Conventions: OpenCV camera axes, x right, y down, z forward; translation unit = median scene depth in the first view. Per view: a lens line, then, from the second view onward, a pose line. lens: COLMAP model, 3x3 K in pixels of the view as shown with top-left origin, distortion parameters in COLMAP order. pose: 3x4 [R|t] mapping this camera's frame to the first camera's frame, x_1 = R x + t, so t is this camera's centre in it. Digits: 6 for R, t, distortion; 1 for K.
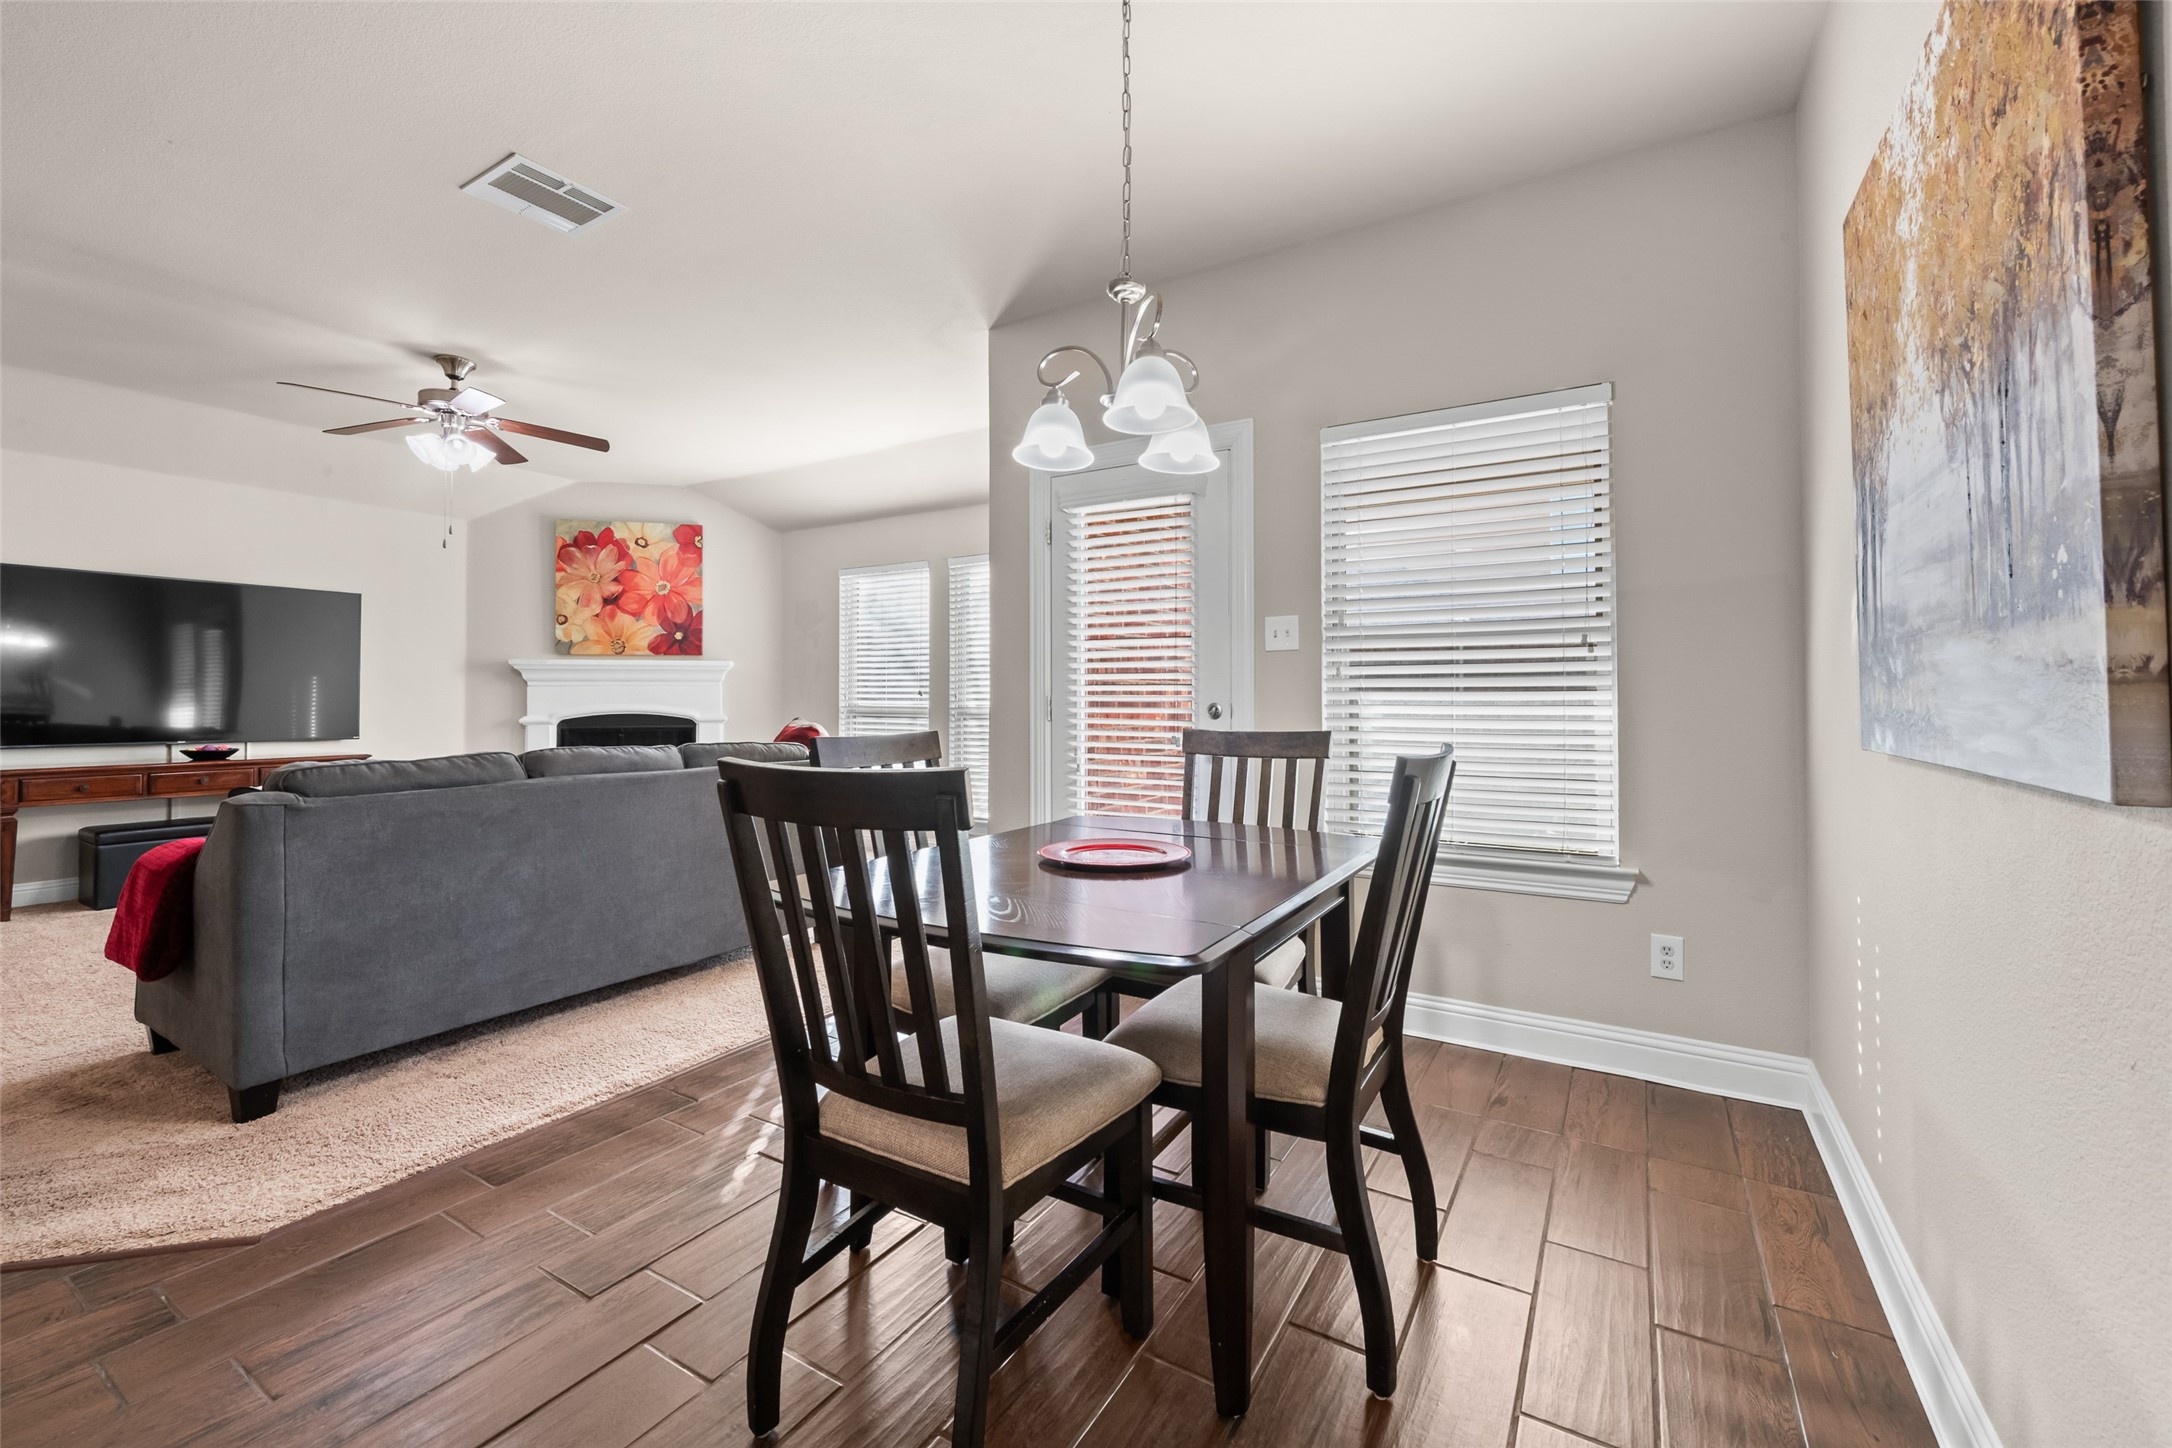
lens RADIAL K [[878.1, 0, 1105.2], [0, 878.1, 697.7], [0, 0, 1]] dist [0.000178, -0.002534]
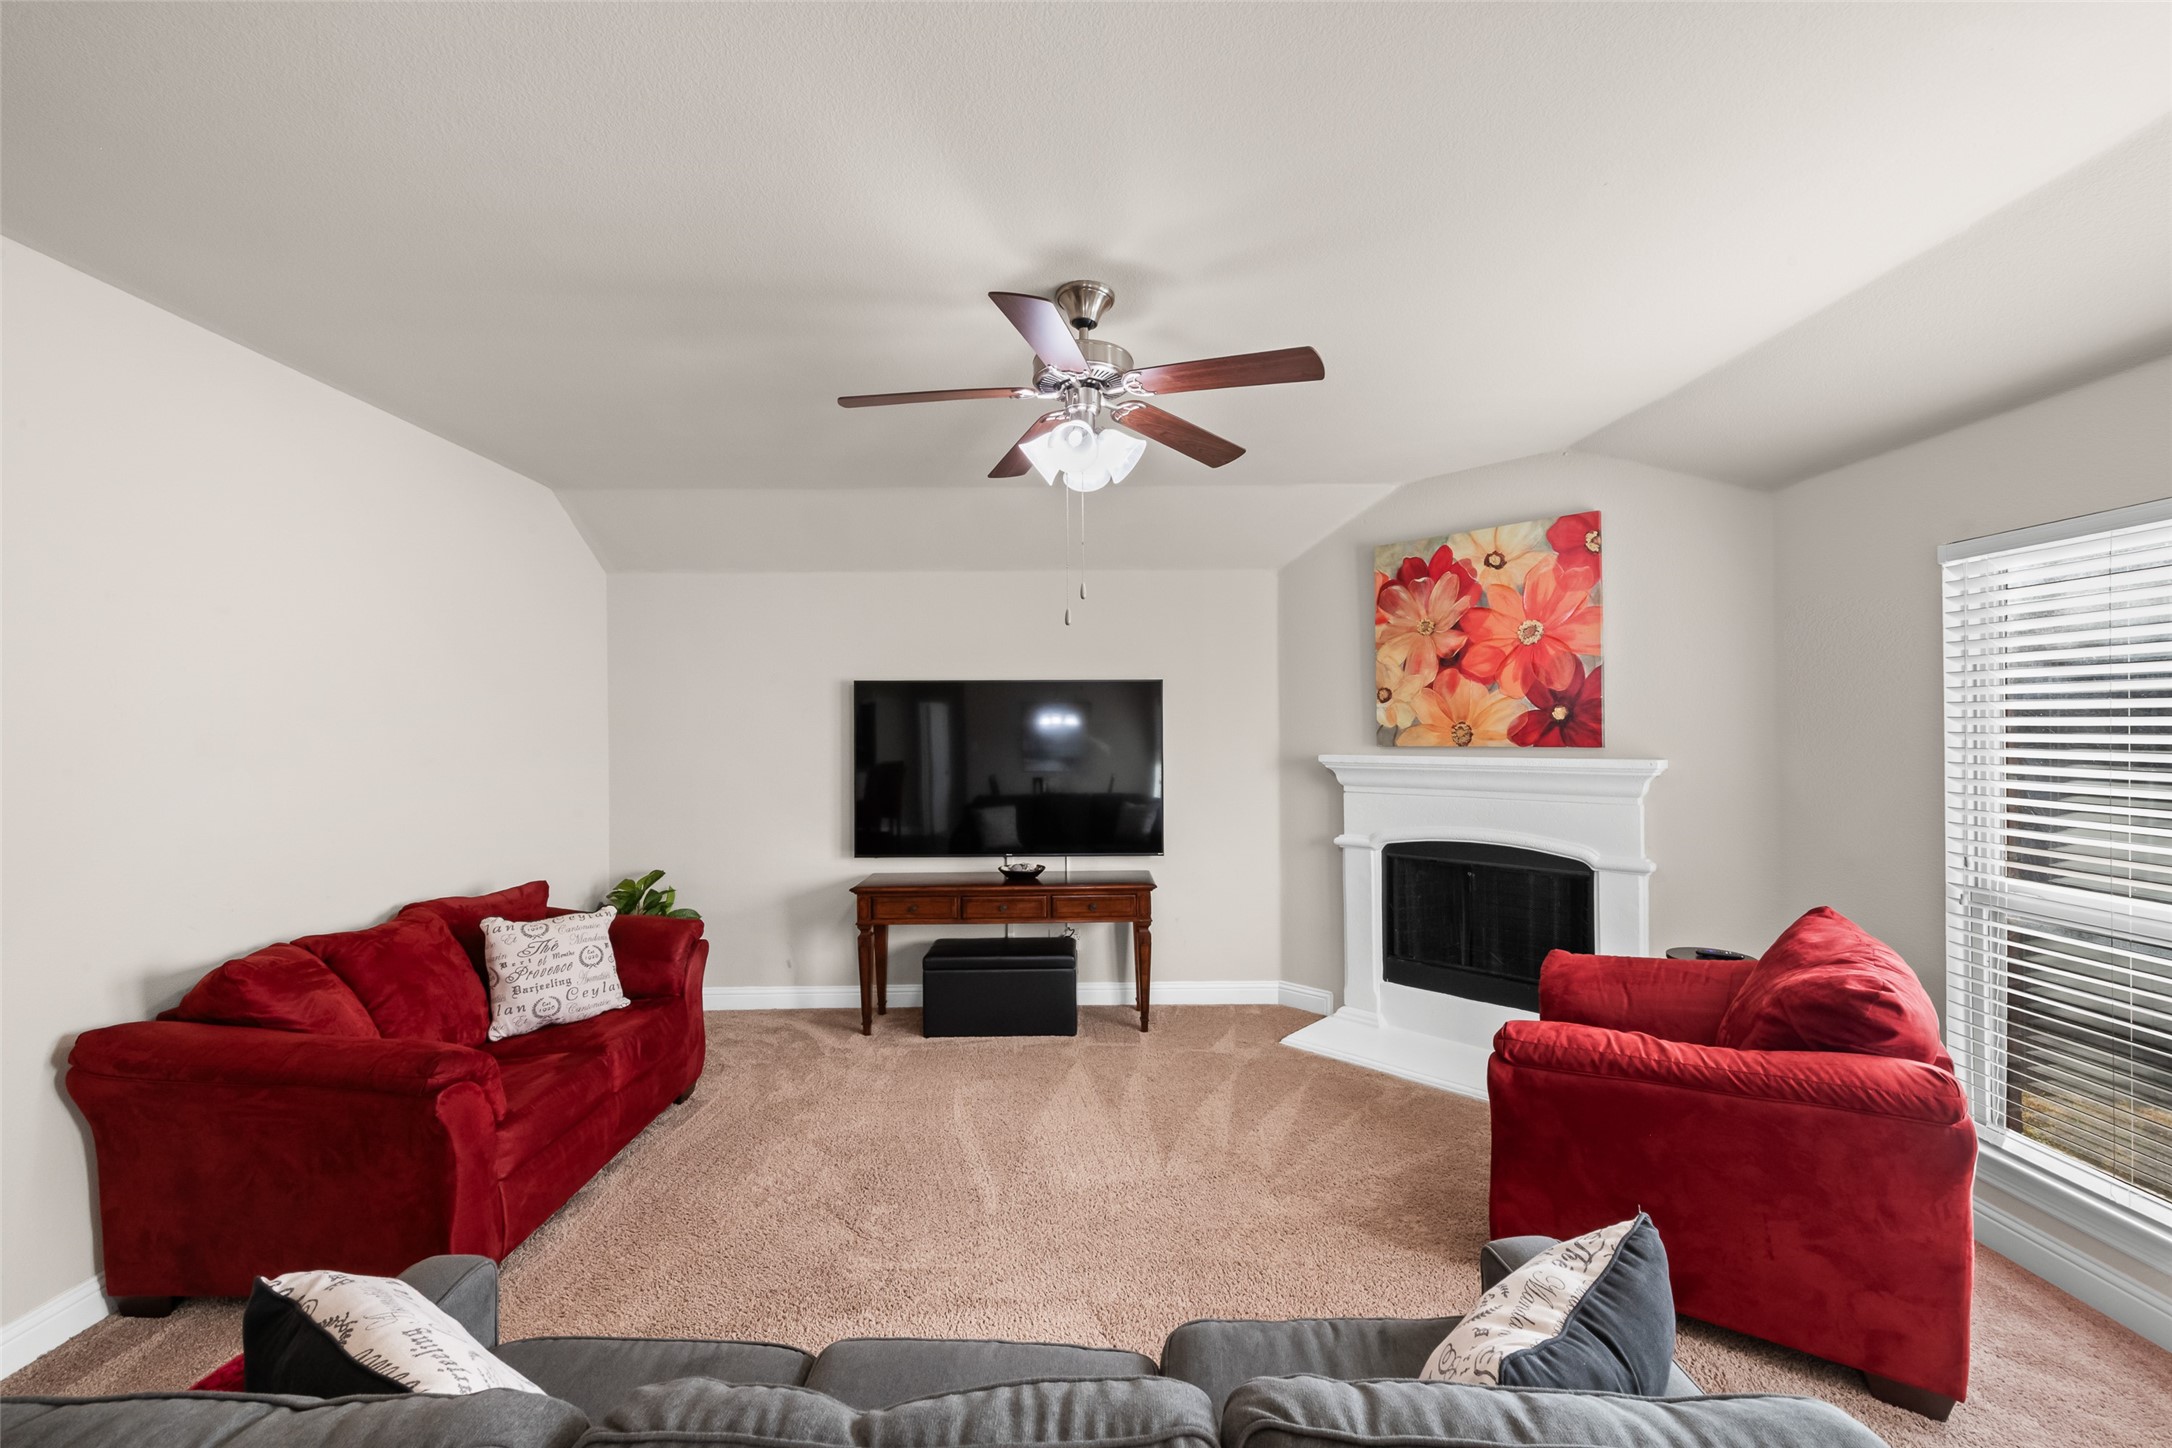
lens RADIAL K [[878.1, 0, 1082.9], [0, 878.1, 722.6], [0, 0, 1]] dist [0.000178, -0.002534]
pose [[0.527467, -0.009052, -0.849527, -0.248780], [0.014208, 0.999897, -0.001833, -0.102233], [0.849457, -0.011104, 0.527542, 0.658312]]
